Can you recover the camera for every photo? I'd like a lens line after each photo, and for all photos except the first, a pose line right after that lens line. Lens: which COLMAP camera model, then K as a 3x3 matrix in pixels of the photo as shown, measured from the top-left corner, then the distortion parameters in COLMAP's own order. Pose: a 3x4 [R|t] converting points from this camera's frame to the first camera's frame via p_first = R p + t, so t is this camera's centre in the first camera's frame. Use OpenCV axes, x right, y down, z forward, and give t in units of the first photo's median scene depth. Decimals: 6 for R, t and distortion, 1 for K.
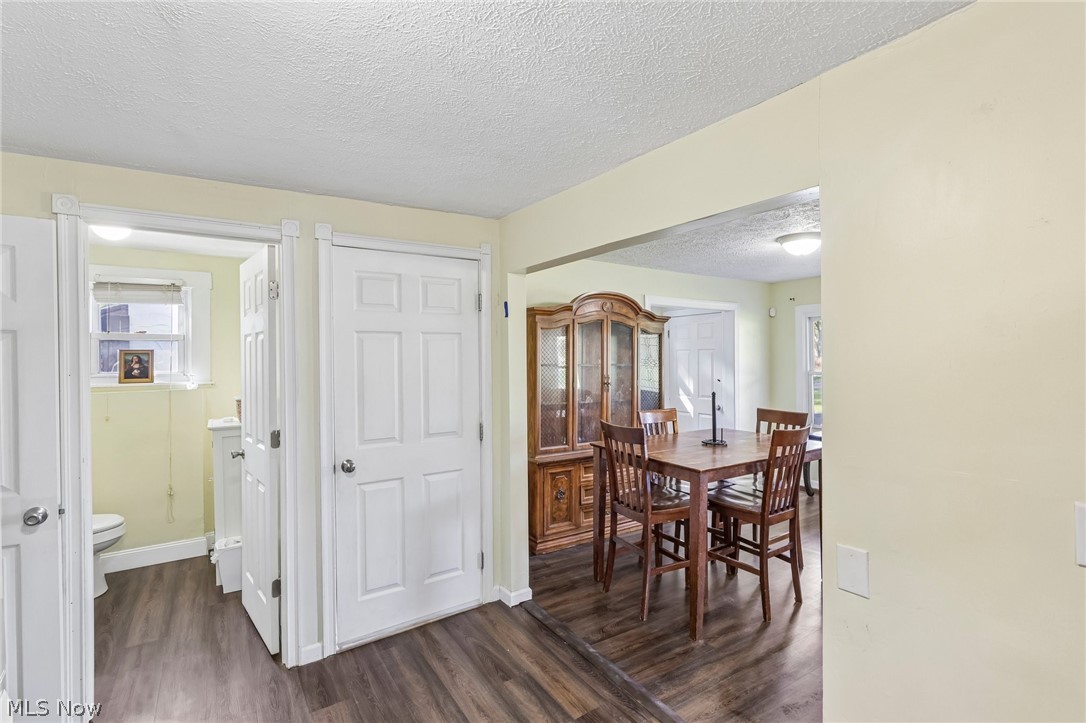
lens RADIAL K [[503.1, 0, 543.0], [0, 503.1, 361.5], [0, 0, 1]] dist [-0.001497, 0.000650]
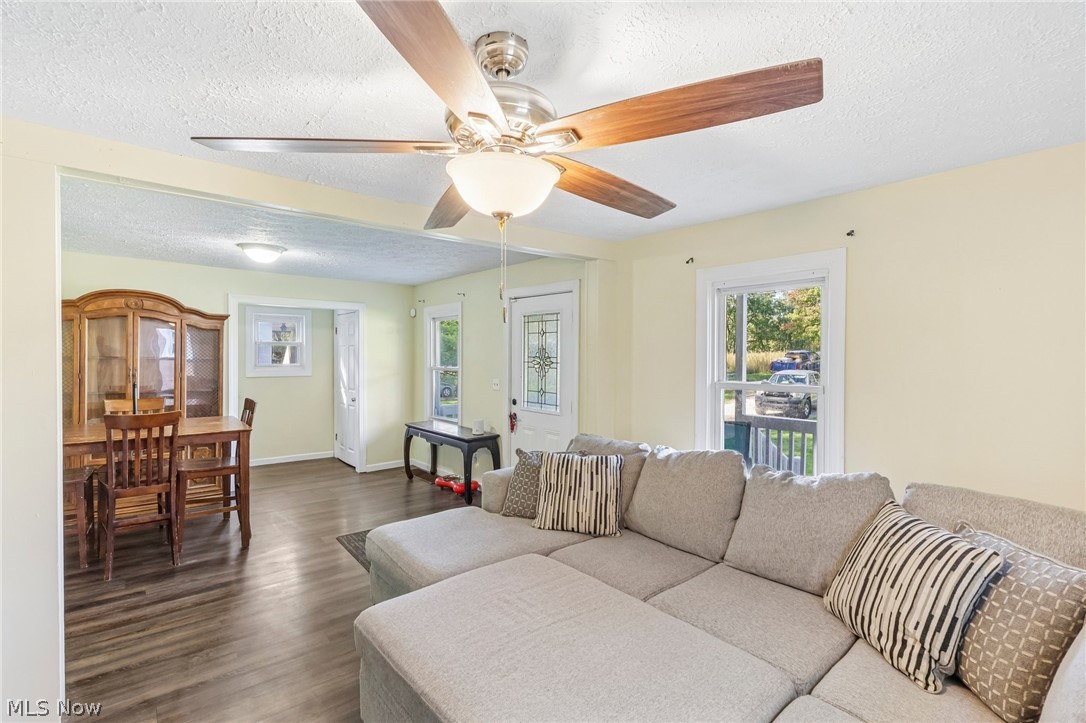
lens RADIAL K [[503.1, 0, 543.0], [0, 503.1, 361.5], [0, 0, 1]] dist [-0.001497, 0.000650]
pose [[0.993806, 0.012489, 0.110424, 0.917082], [-0.013653, 0.999859, 0.009787, -0.008469], [-0.110286, -0.011234, 0.993836, -0.181714]]
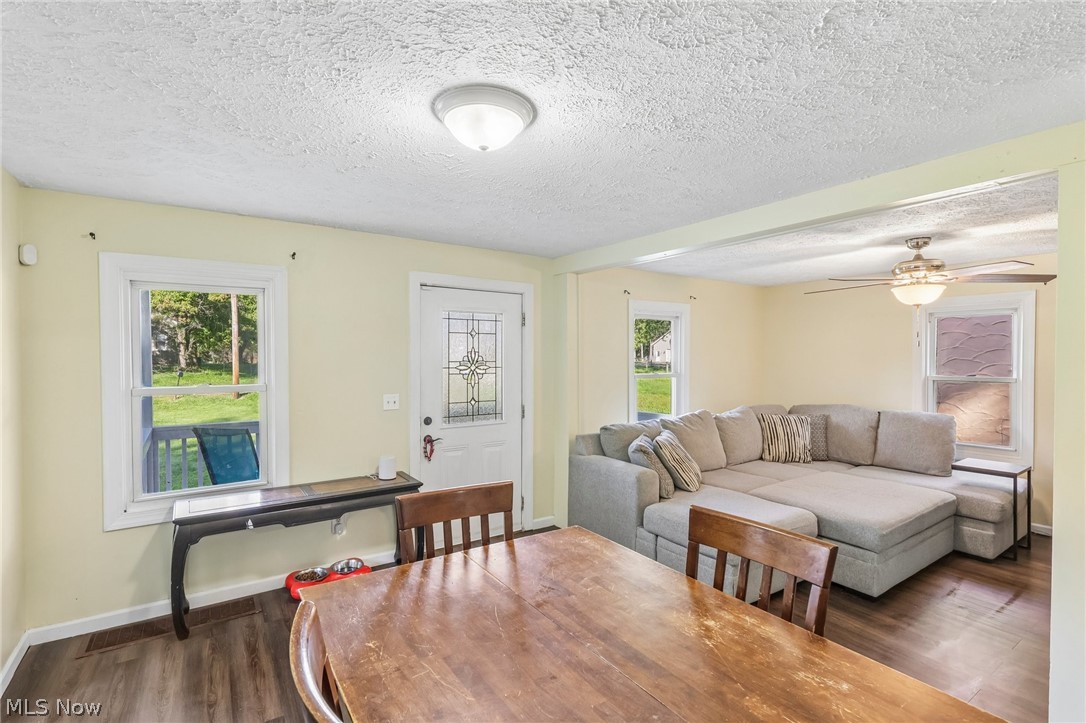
lens RADIAL K [[503.1, 0, 543.0], [0, 503.1, 361.5], [0, 0, 1]] dist [-0.001497, 0.000650]
pose [[-0.016040, -0.003516, 0.999865, 0.035460], [0.004077, 0.999985, 0.003582, -0.010187], [-0.999863, 0.004134, -0.016026, 0.853427]]
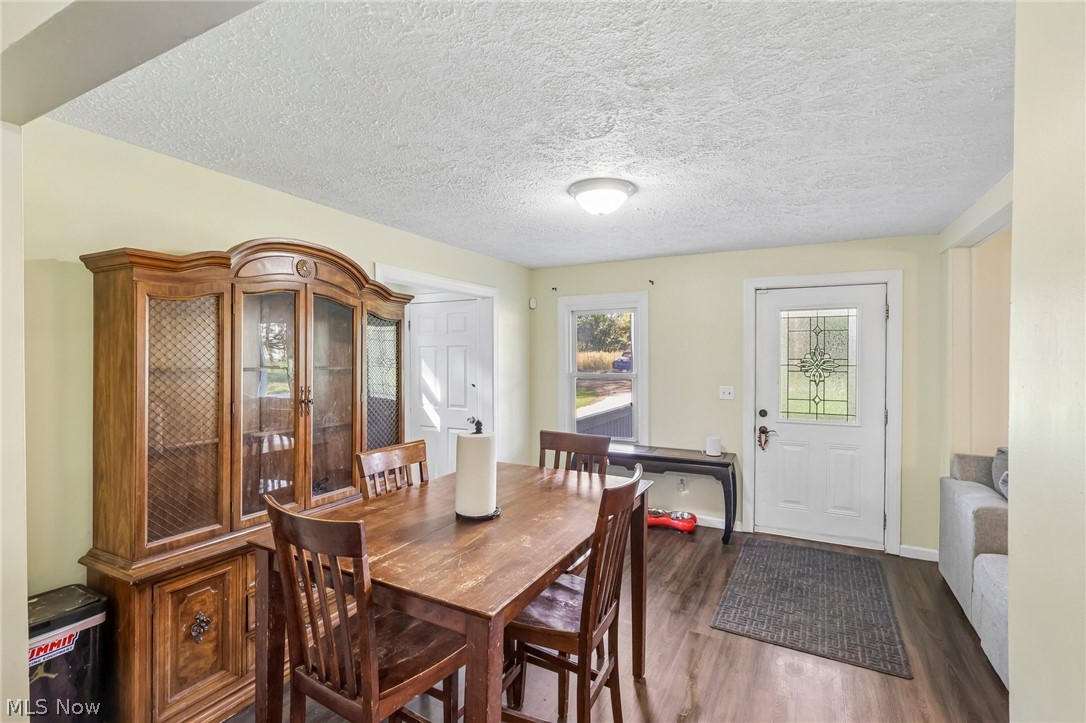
lens RADIAL K [[503.1, 0, 543.0], [0, 503.1, 361.5], [0, 0, 1]] dist [-0.001497, 0.000650]
pose [[0.872731, -0.000130, 0.488202, 0.086531], [-0.002391, 0.999987, 0.004541, -0.005556], [-0.488196, -0.005130, 0.872719, 0.375358]]
